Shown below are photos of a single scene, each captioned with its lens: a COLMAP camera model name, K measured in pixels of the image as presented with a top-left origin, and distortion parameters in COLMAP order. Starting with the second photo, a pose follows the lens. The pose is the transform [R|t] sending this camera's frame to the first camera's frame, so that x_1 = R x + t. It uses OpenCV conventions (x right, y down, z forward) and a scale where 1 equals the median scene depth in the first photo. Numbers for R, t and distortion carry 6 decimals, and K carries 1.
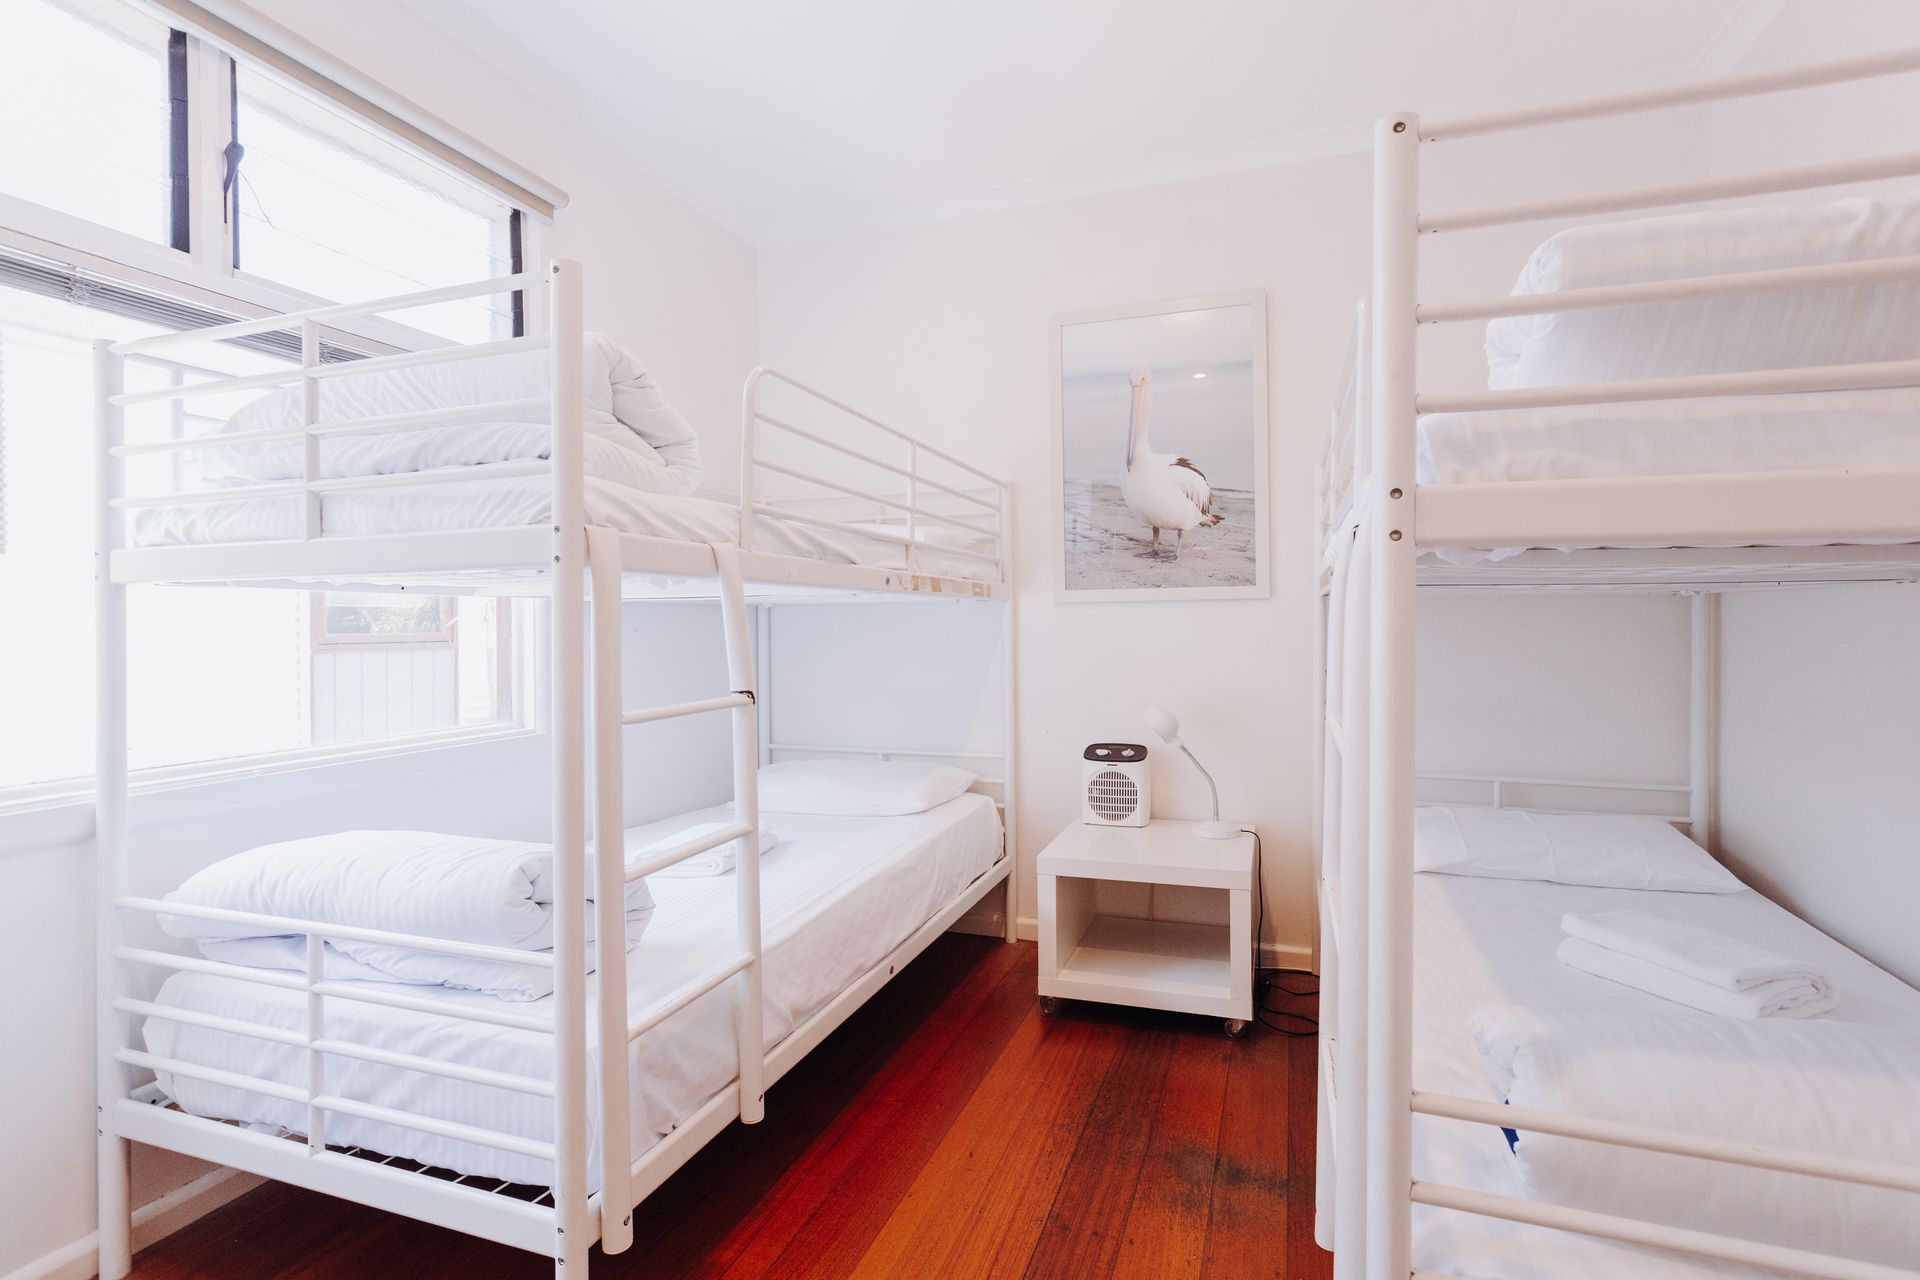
lens RADIAL K [[880.5, 0, 945.9], [0, 880.5, 642.6], [0, 0, 1]] dist [0.001158, 0.000141]
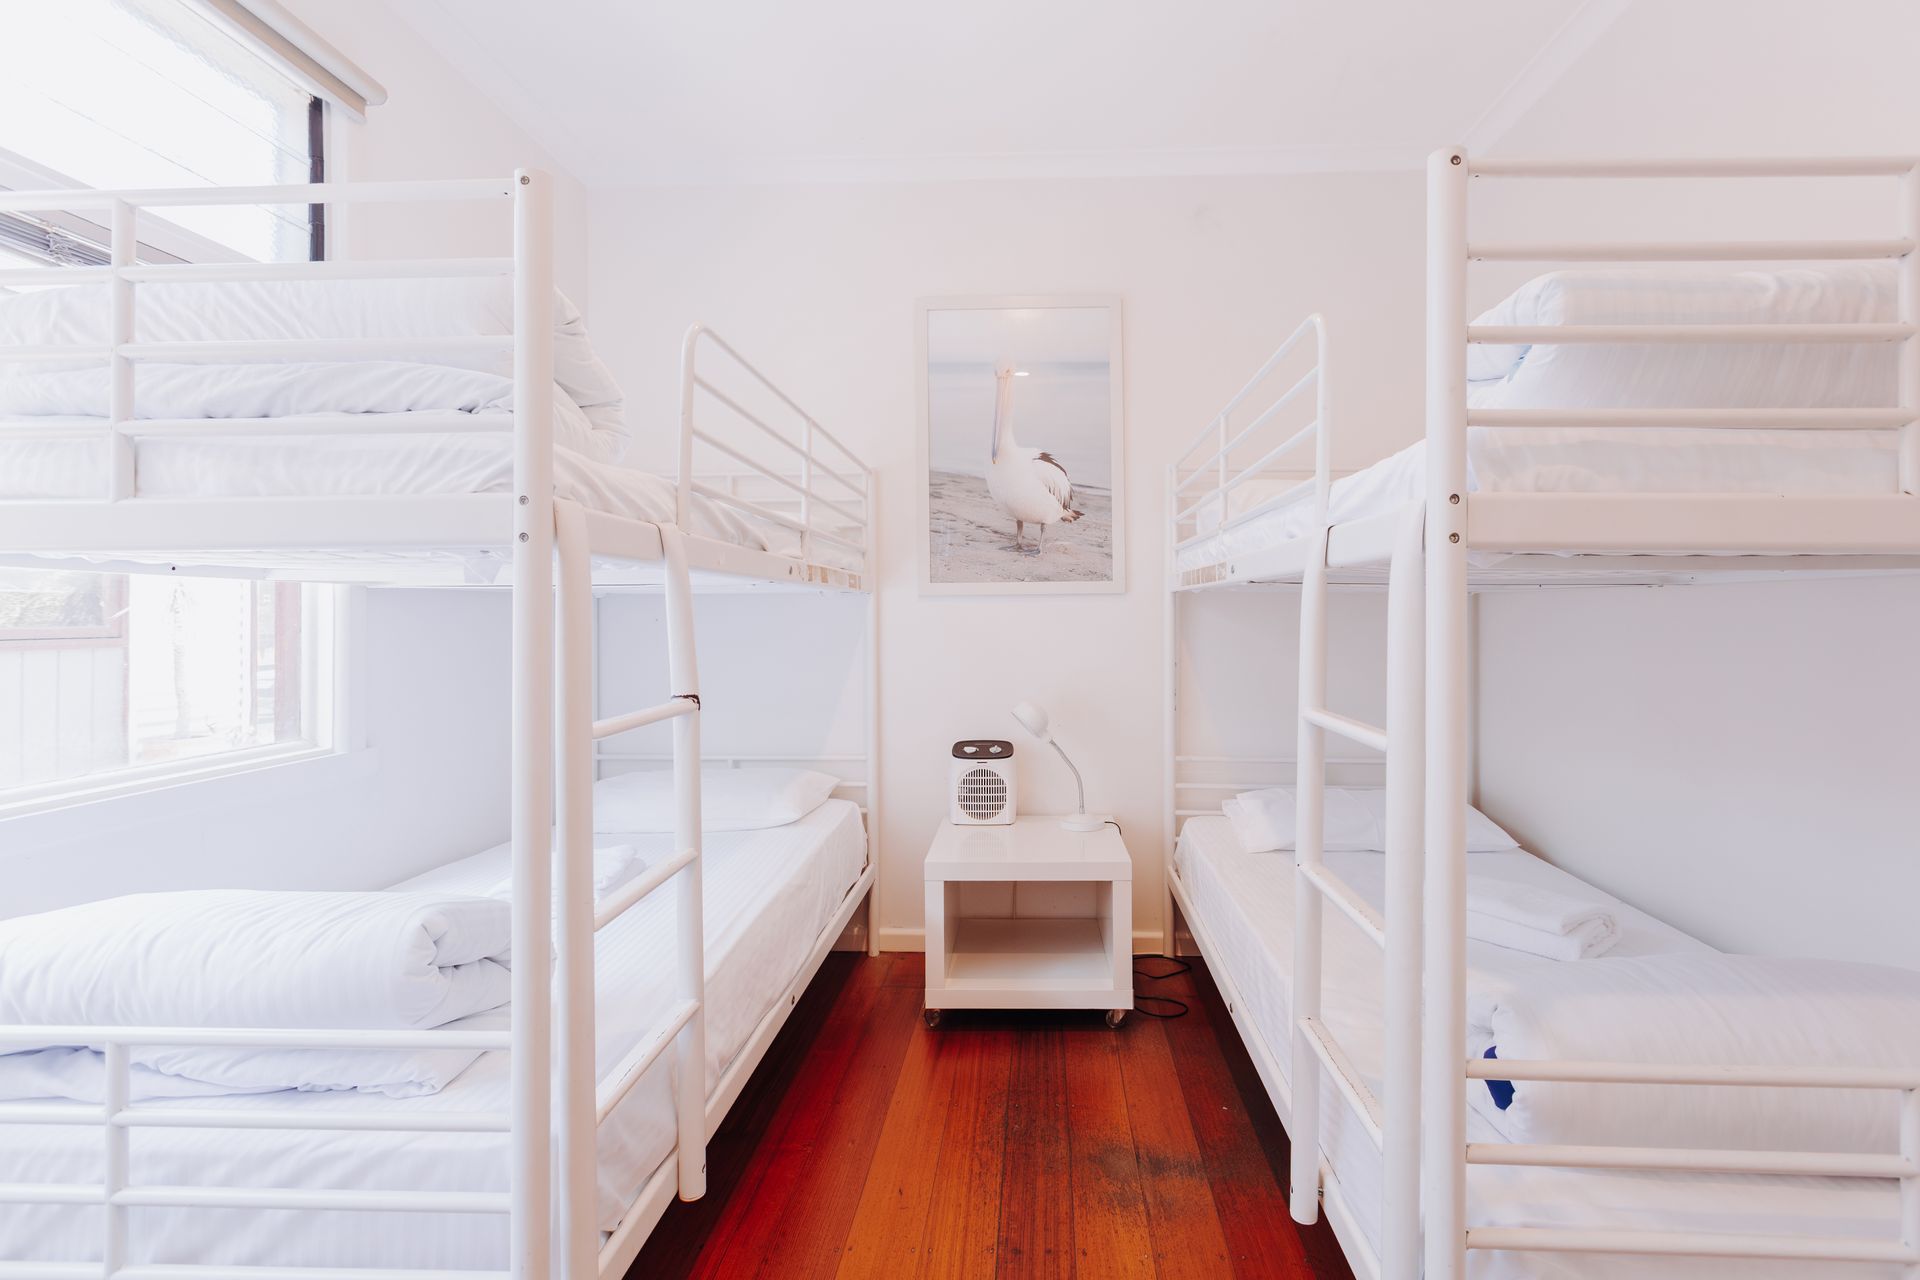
lens RADIAL K [[912.0, 0, 956.7], [0, 912.0, 621.9], [0, 0, 1]] dist [0.001040, -0.000860]
pose [[0.958677, 0.001946, 0.284490, -0.219555], [0.002465, 0.999882, -0.015148, -0.002534], [-0.284485, 0.015224, 0.958559, 0.064403]]
